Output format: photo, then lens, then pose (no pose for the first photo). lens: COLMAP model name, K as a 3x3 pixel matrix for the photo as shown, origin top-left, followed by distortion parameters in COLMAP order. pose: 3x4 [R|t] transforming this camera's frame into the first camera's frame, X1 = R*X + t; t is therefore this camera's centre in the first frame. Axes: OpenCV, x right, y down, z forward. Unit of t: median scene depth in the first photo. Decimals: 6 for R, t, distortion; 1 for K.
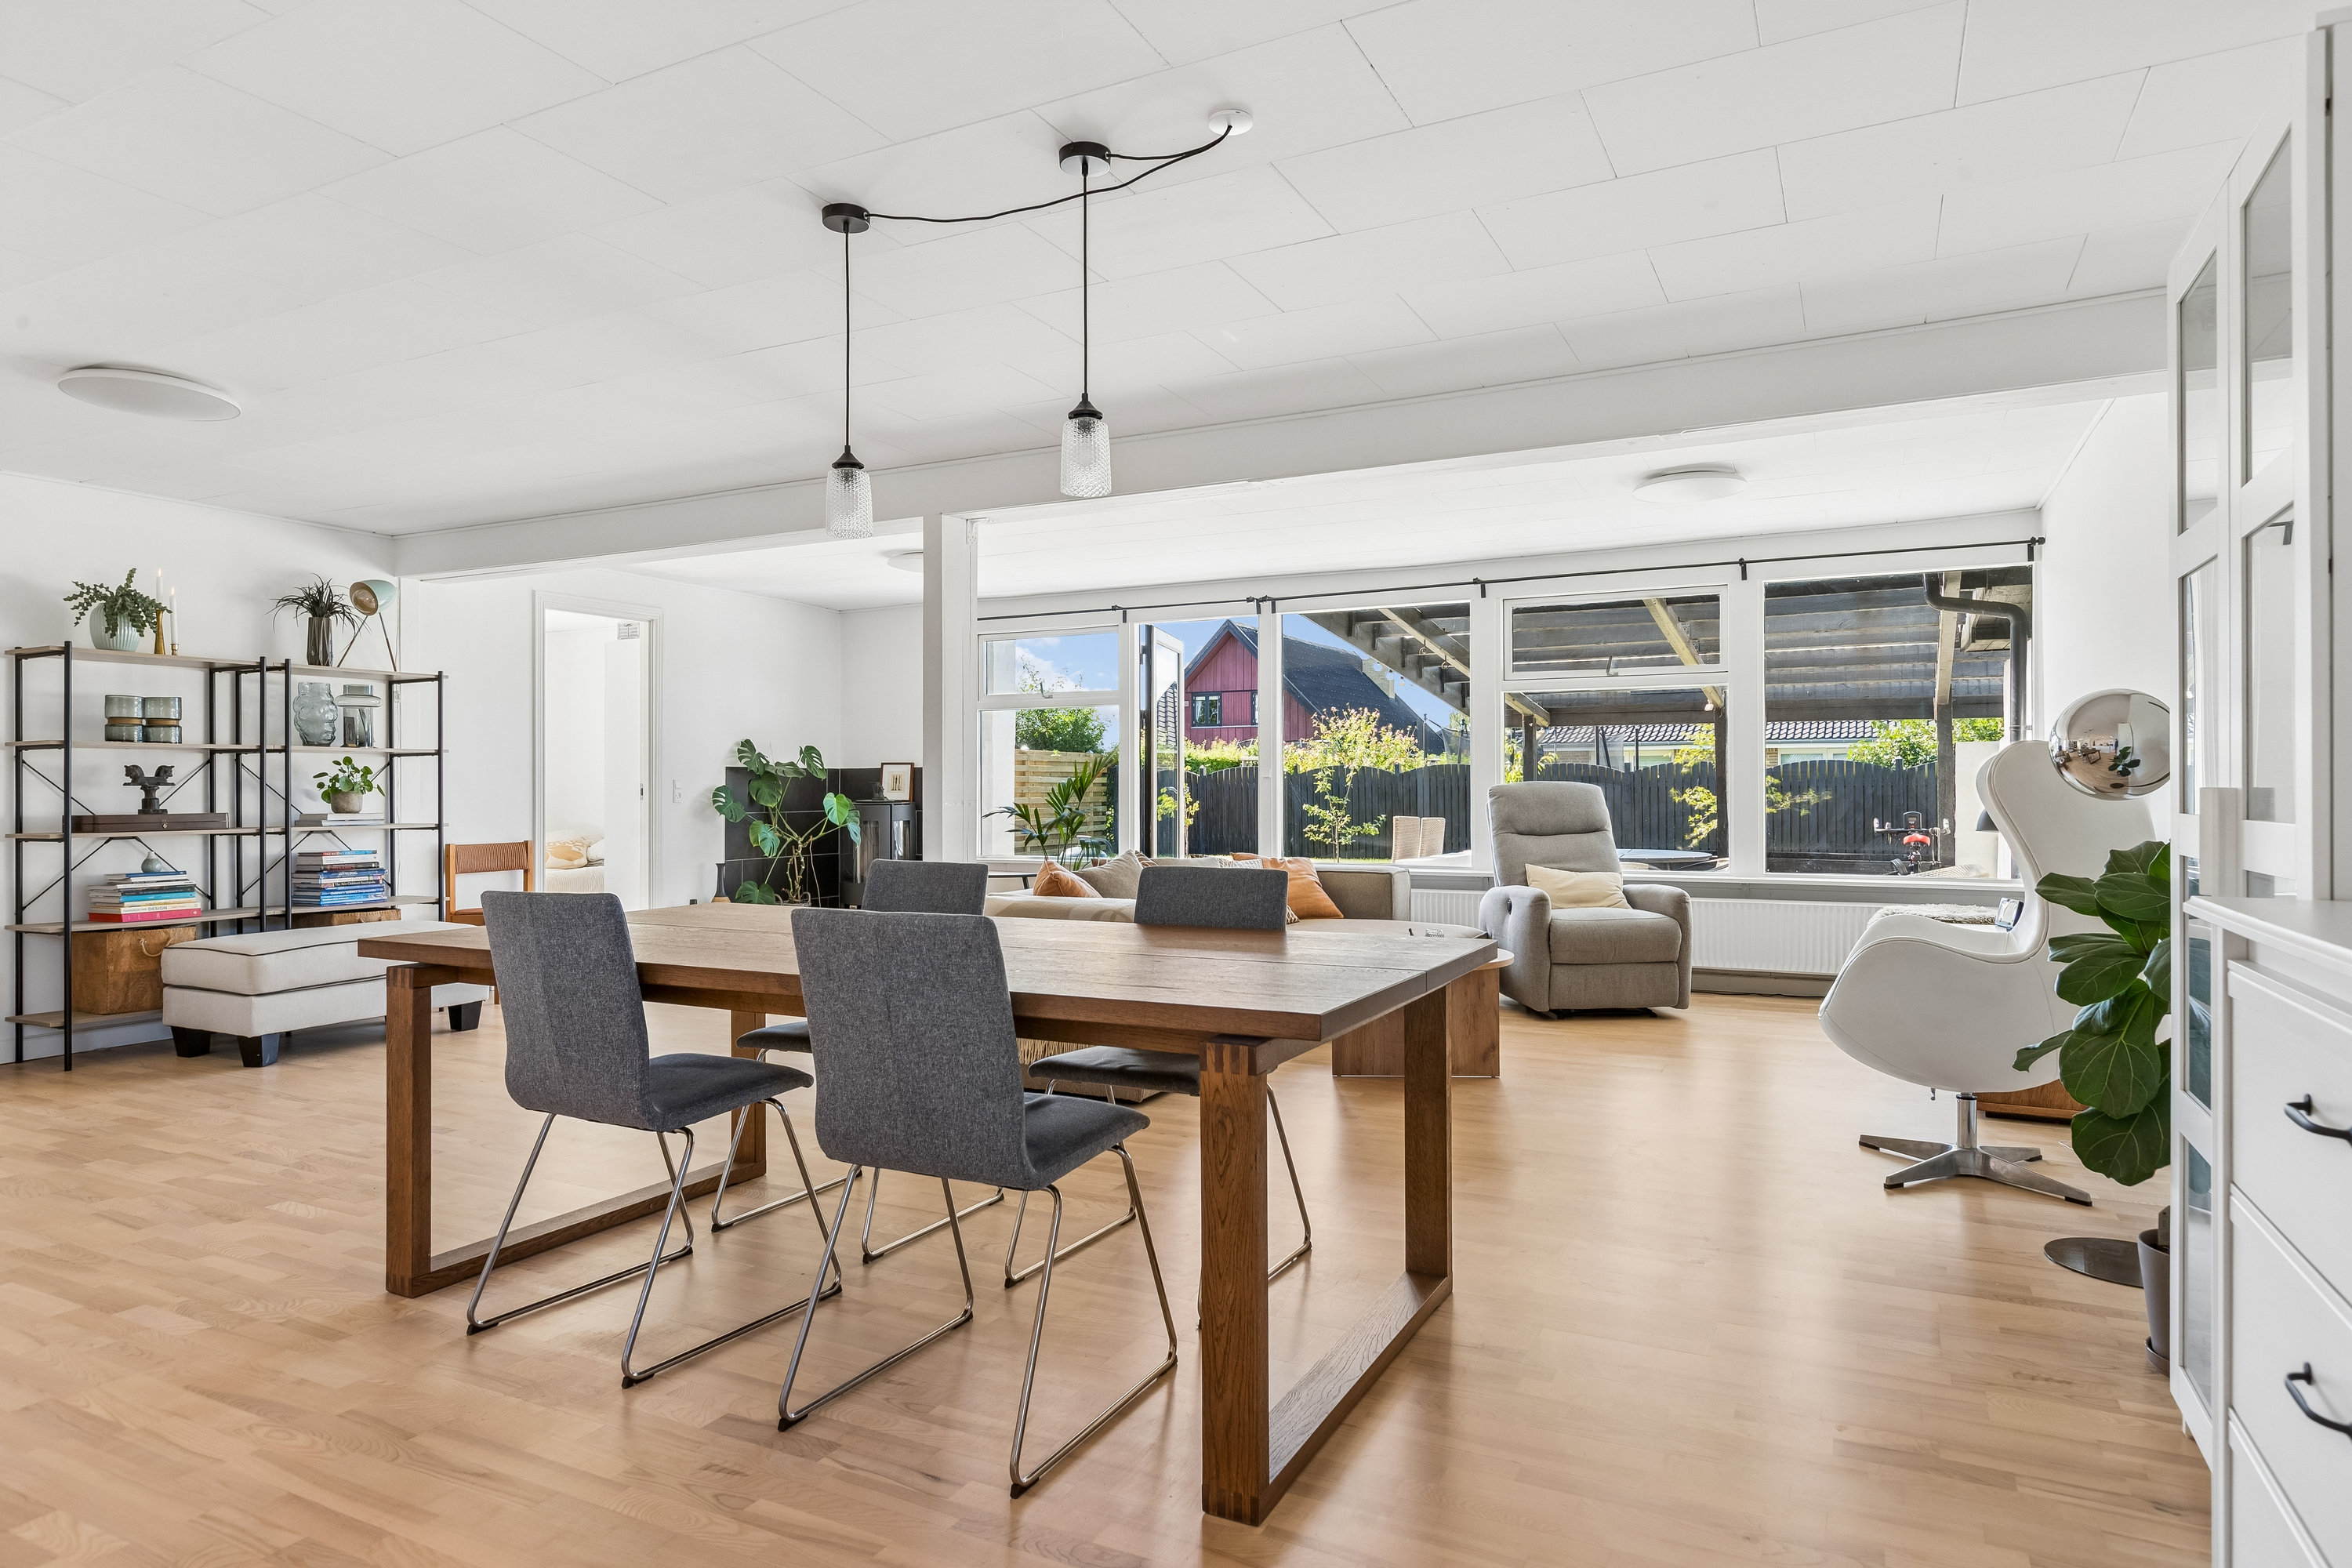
lens RADIAL K [[1355.2, 0, 1176.0], [0, 1355.2, 784.0], [0, 0, 1]] dist [0.001338, 0.000630]
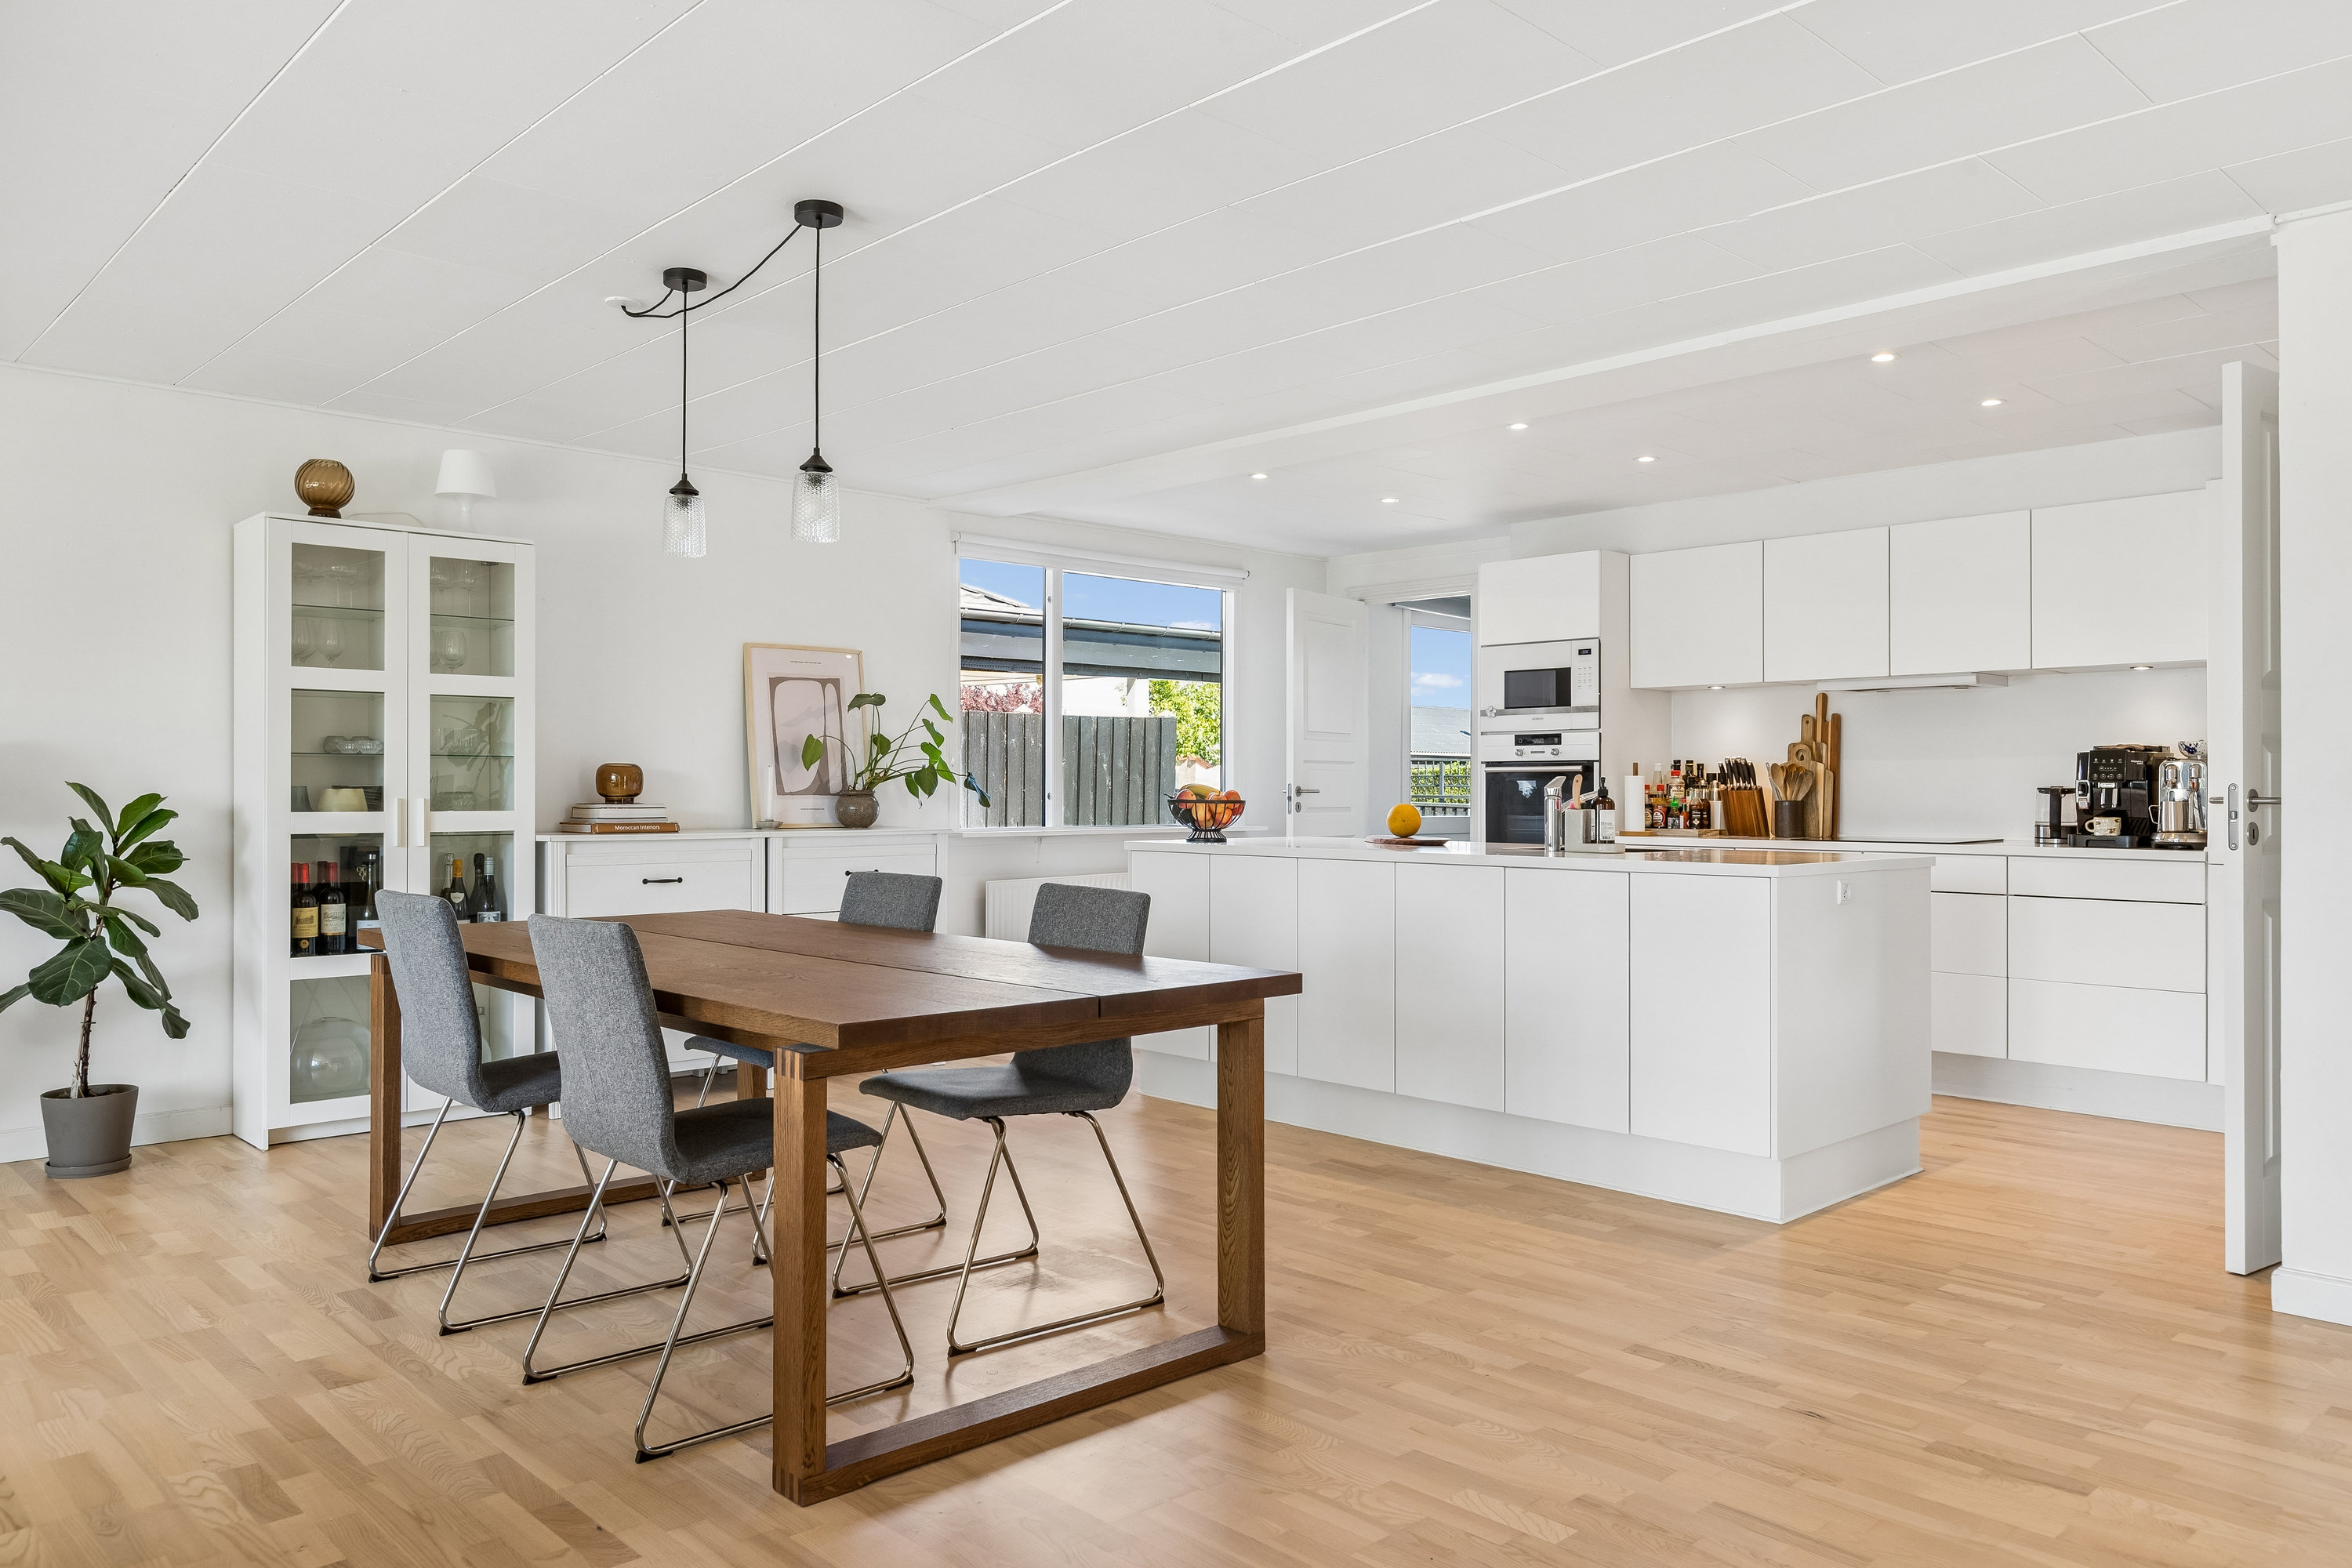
lens RADIAL K [[1643.2, 0, 1176.0], [0, 1643.2, 784.0], [0, 0, 1]] dist [0.002595, 0.001745]
pose [[-0.942825, 0.002491, 0.333278, -0.426279], [0.000150, 0.999975, -0.007049, -0.000485], [-0.333287, -0.006596, -0.942802, 0.983508]]
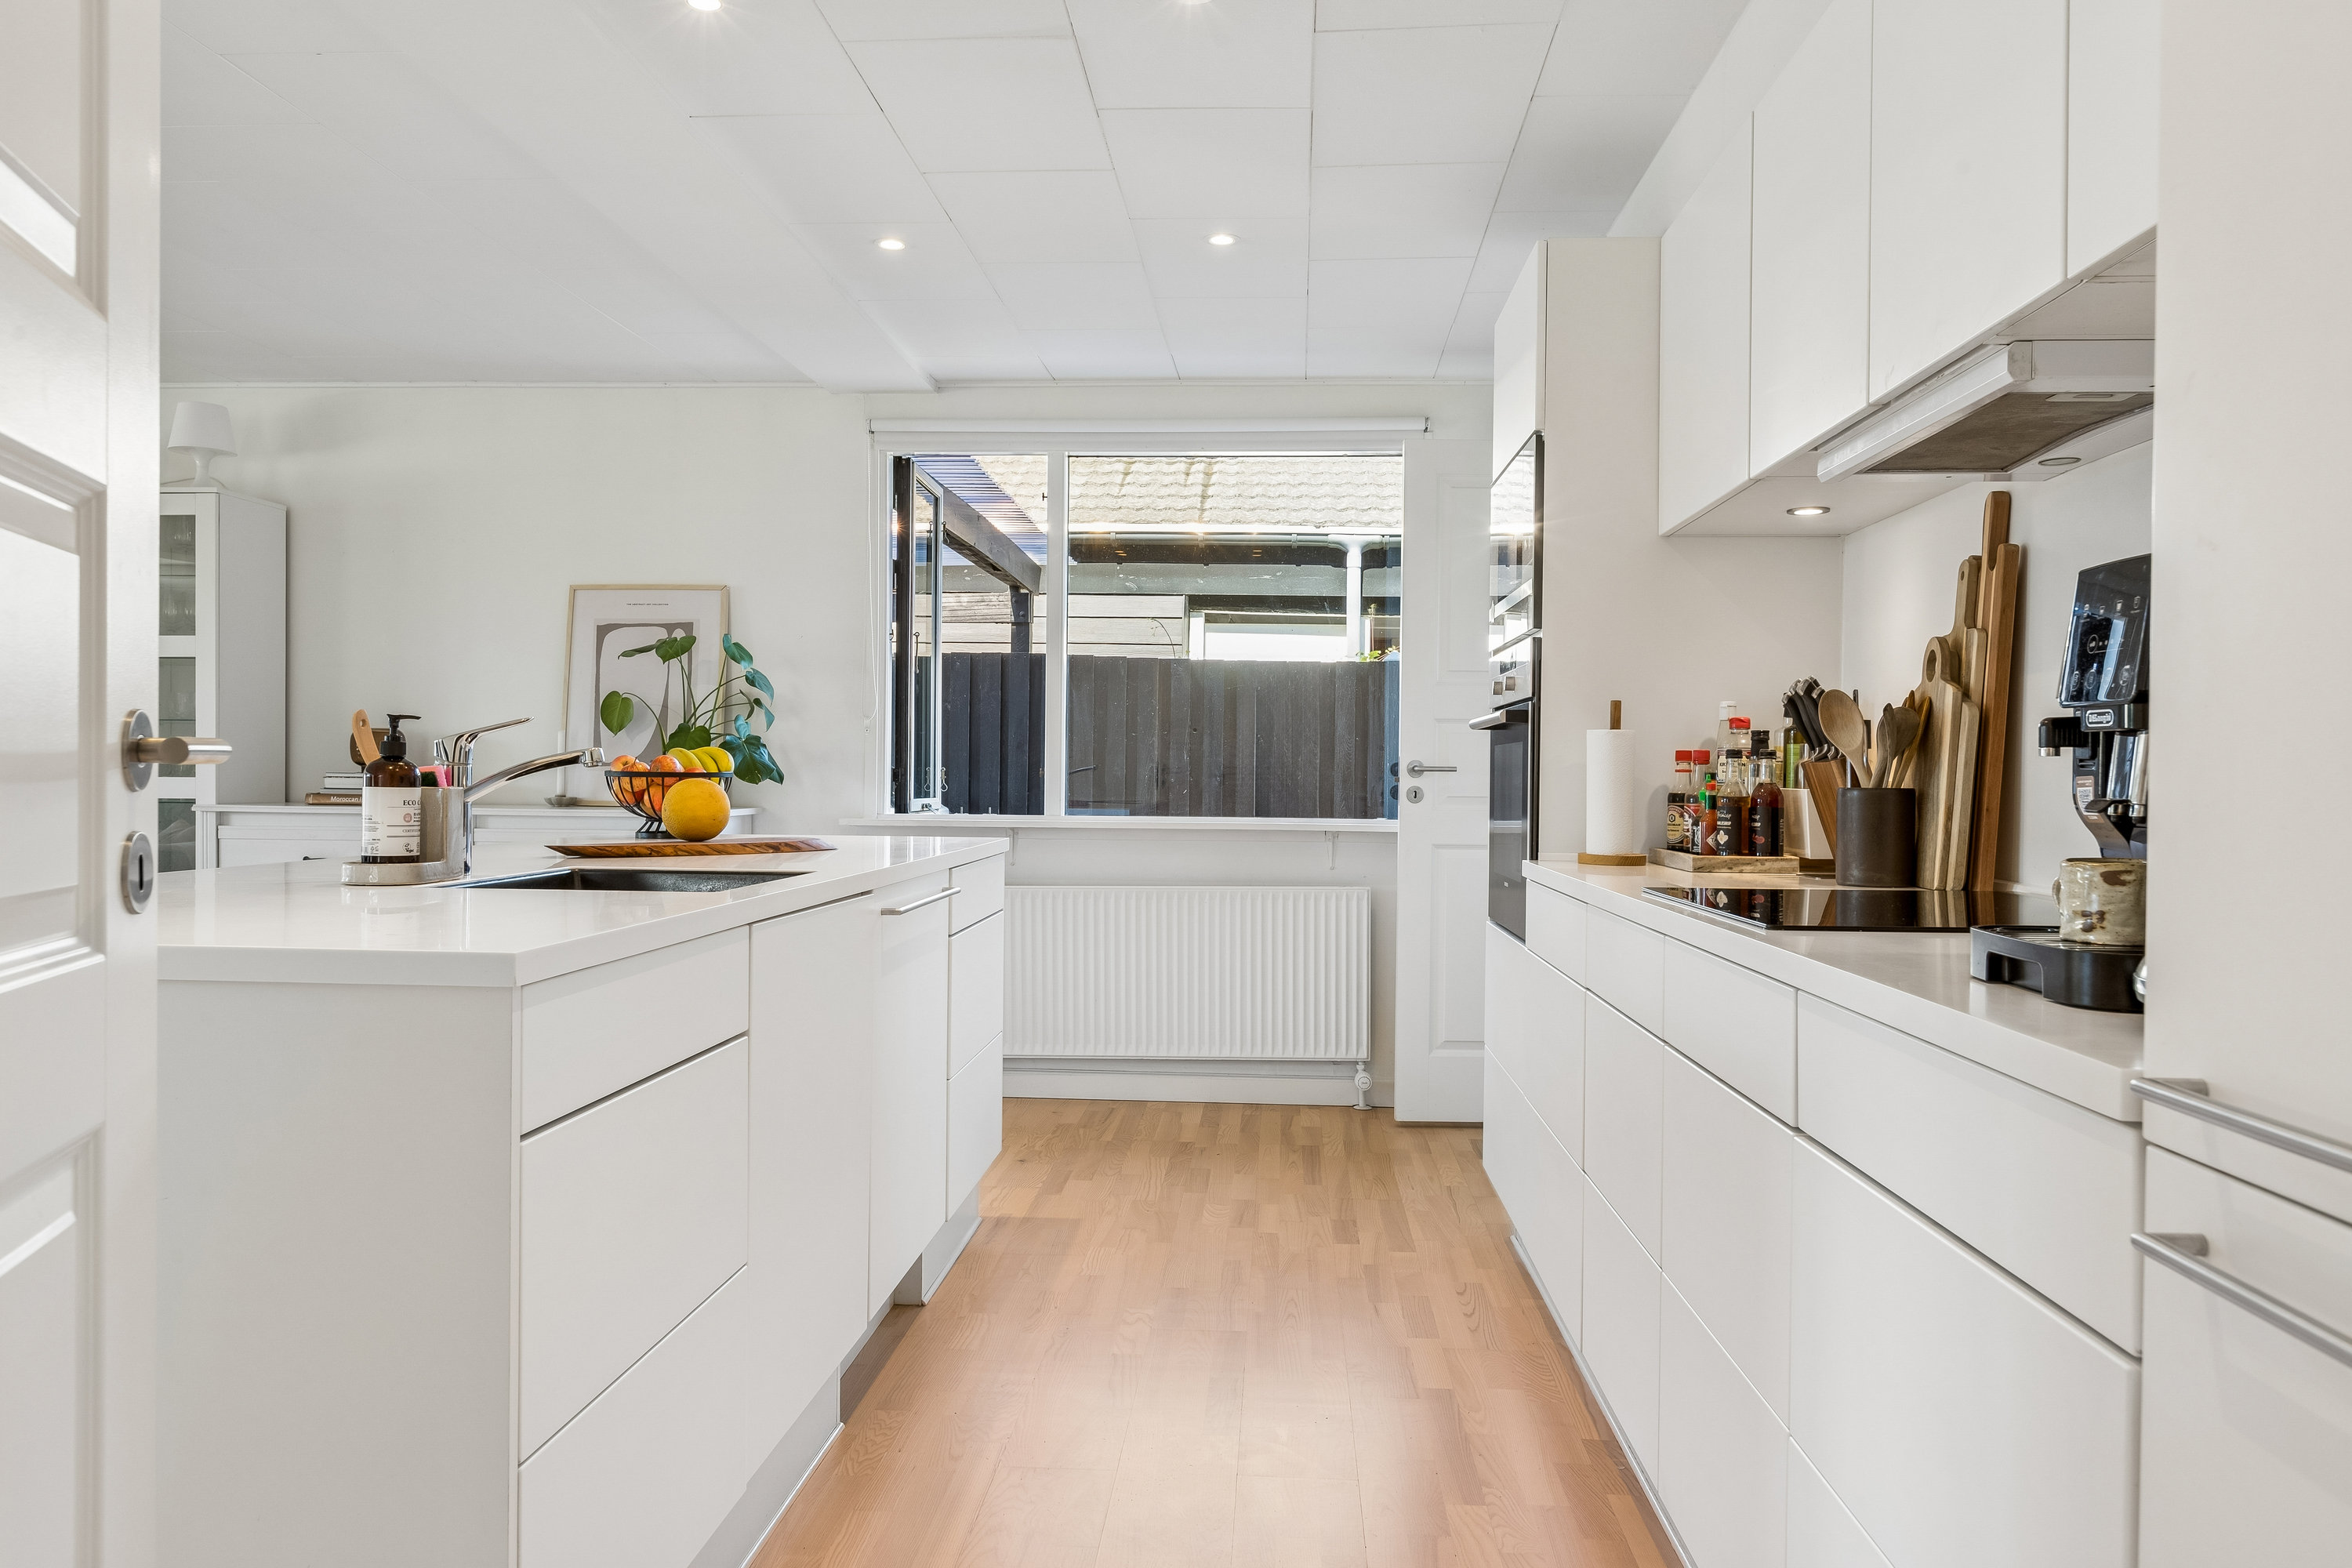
lens RADIAL K [[1593.3, 0, 1206.2], [0, 1593.3, 780.2], [0, 0, 1]] dist [-0.002313, -0.000639]
pose [[-0.419091, -0.004579, 0.907932, -0.742648], [-0.011214, 0.999937, -0.000133, 0.002984], [-0.907875, -0.010237, -0.419116, 0.126342]]
